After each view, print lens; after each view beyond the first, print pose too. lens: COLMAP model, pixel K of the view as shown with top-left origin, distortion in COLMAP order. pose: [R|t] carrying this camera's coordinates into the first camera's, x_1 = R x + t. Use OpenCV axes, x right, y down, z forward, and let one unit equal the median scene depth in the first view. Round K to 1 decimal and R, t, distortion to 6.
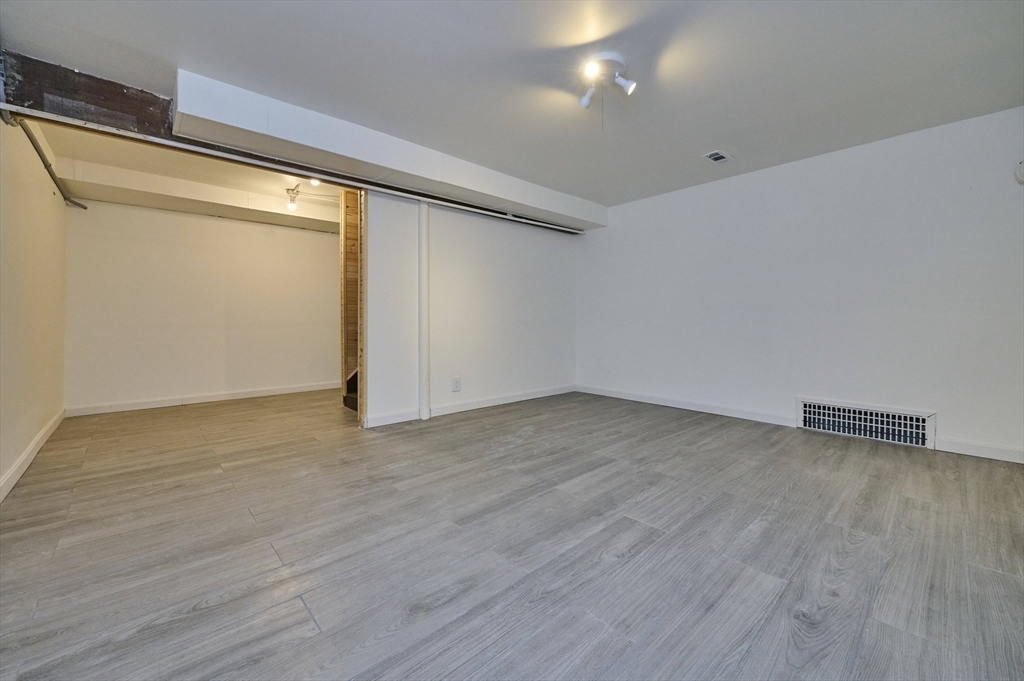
lens RADIAL K [[406.9, 0, 510.4], [0, 406.9, 345.7], [0, 0, 1]] dist [-0.001904, -0.000186]
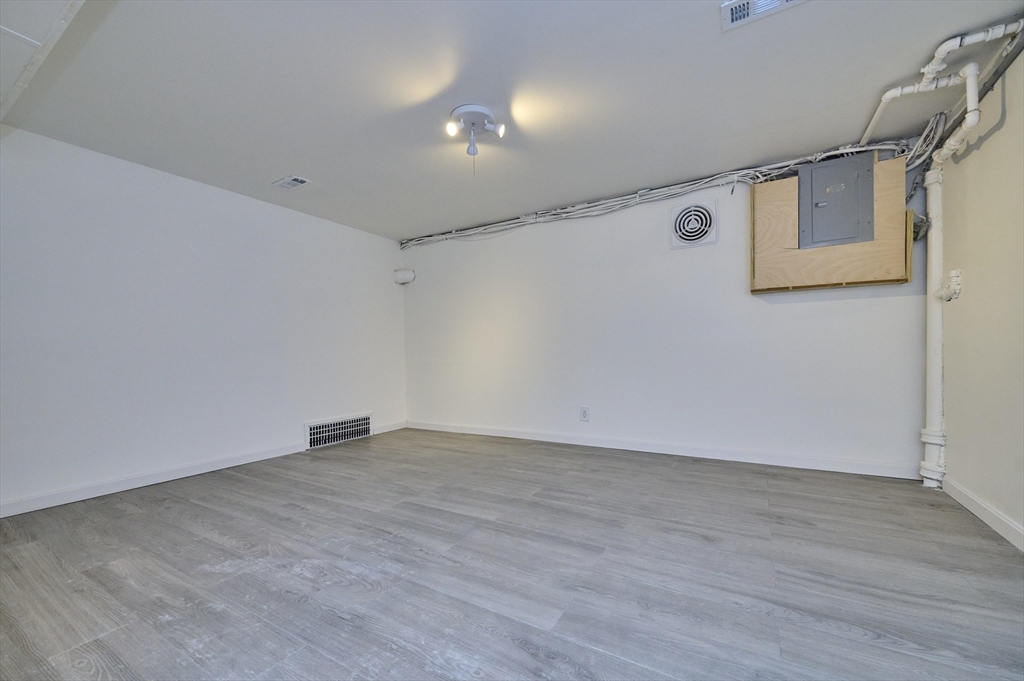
lens RADIAL K [[406.9, 0, 510.4], [0, 406.9, 345.7], [0, 0, 1]] dist [-0.001904, -0.000186]
pose [[-0.288041, 0.021491, 0.957377, -0.834893], [0.073407, 0.997302, -0.000302, -0.070611], [-0.954800, 0.070192, -0.288842, 1.179891]]
